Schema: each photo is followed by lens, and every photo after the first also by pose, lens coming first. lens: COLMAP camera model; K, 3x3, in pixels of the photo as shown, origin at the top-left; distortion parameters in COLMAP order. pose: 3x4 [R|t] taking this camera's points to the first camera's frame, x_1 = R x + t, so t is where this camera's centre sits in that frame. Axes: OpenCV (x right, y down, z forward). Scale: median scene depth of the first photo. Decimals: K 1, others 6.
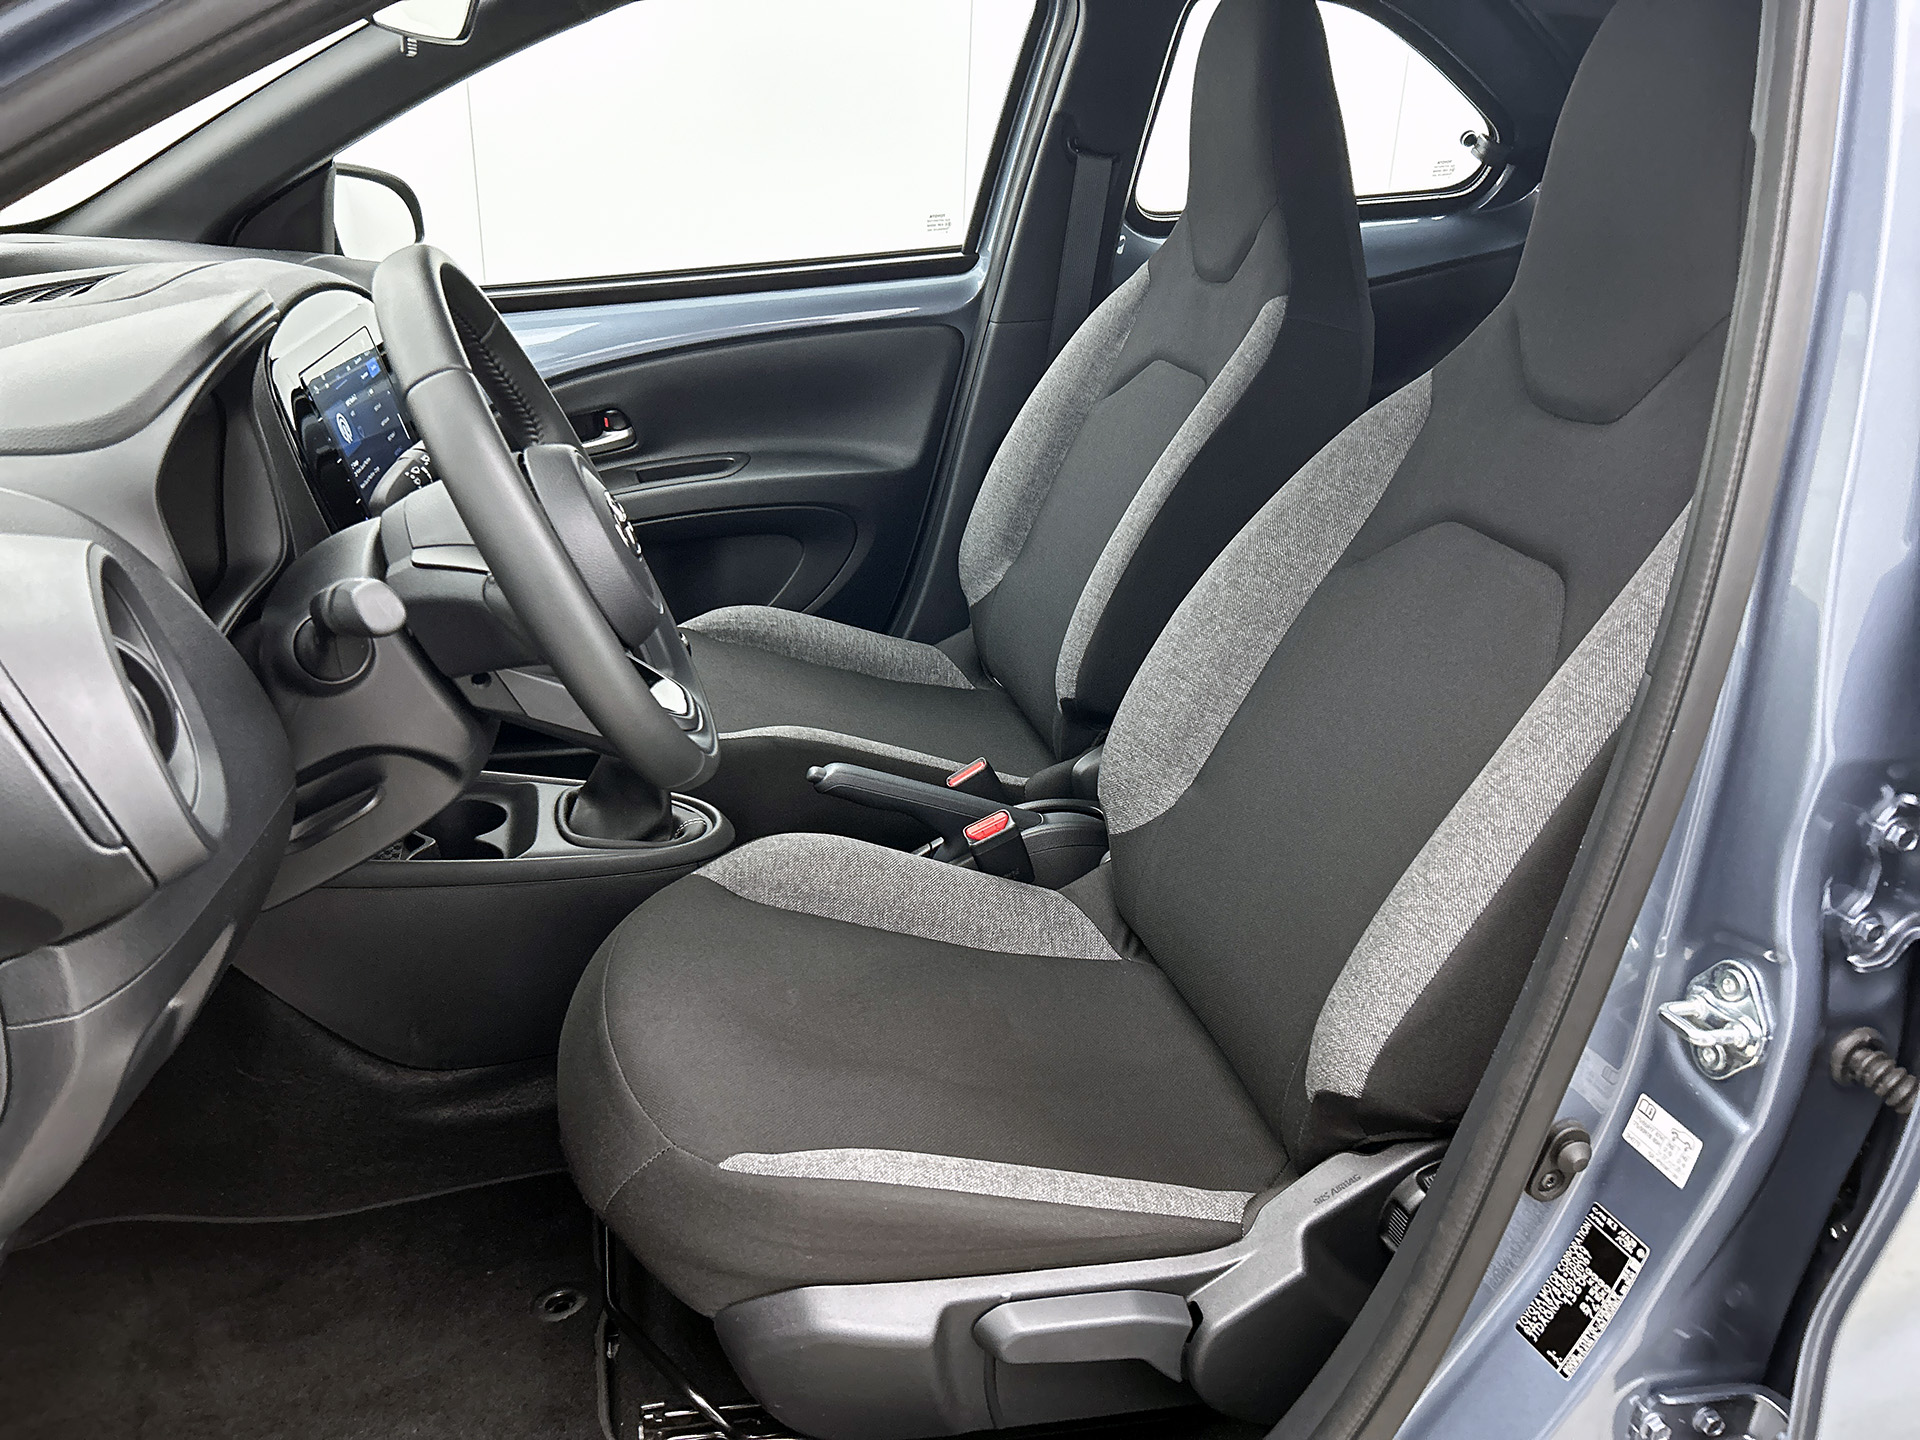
lens RADIAL K [[1443.4, 0, 960.0], [0, 1443.4, 720.0], [0, 0, 1]] dist [-0.001962, -0.000240]
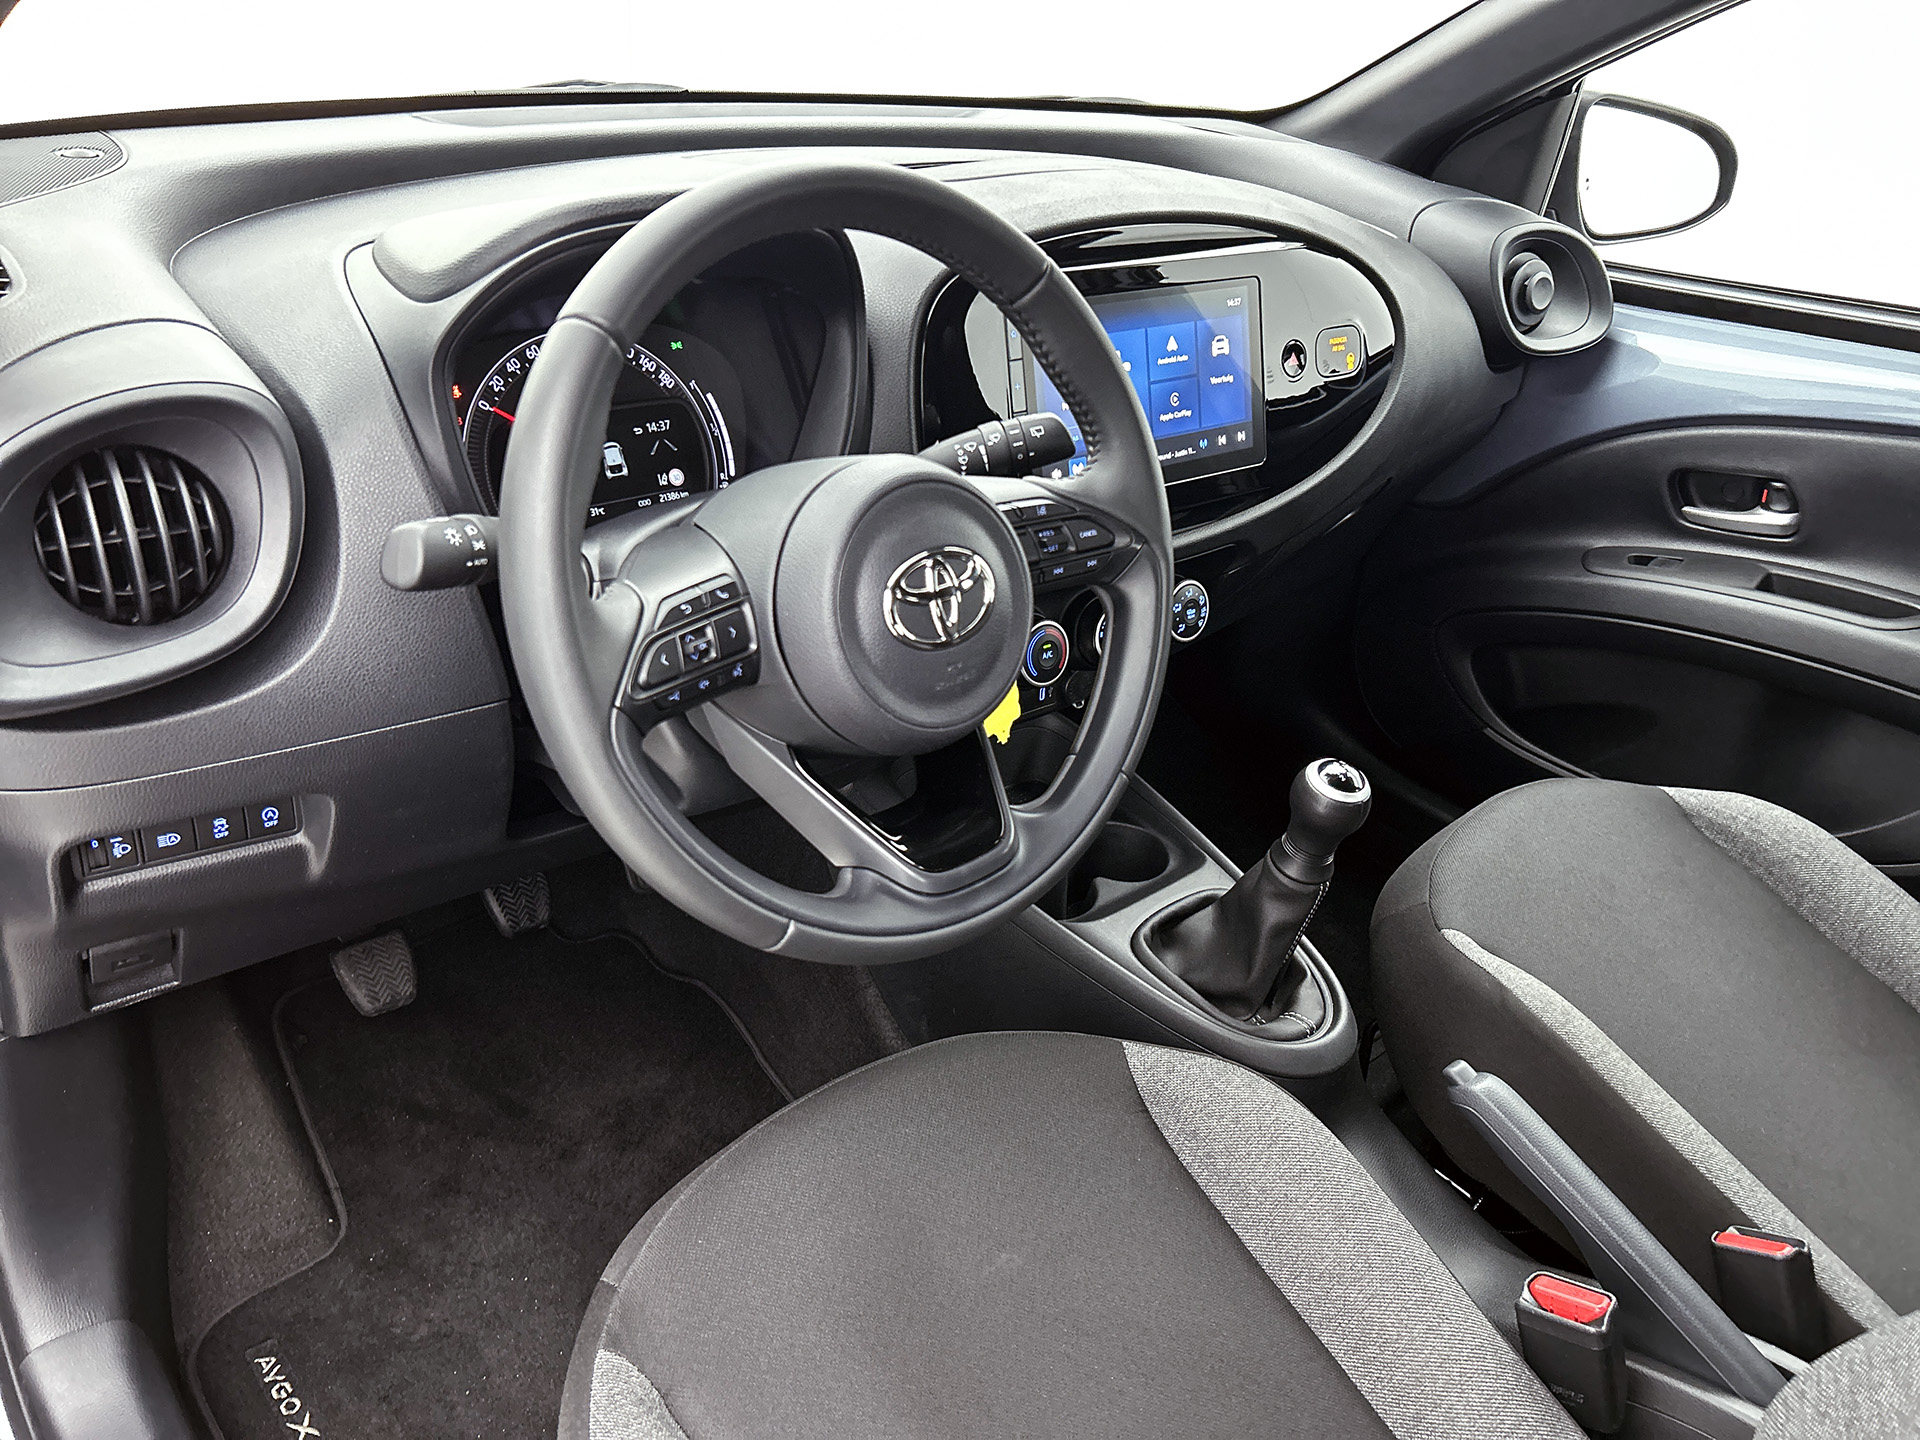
lens RADIAL K [[1443.4, 0, 960.0], [0, 1443.4, 720.0], [0, 0, 1]] dist [-0.001962, -0.000240]
pose [[0.436700, 0.445556, -0.781520, 0.191669], [-0.417977, 0.869764, 0.262307, -0.133232], [0.796611, 0.212108, 0.566058, 0.308744]]
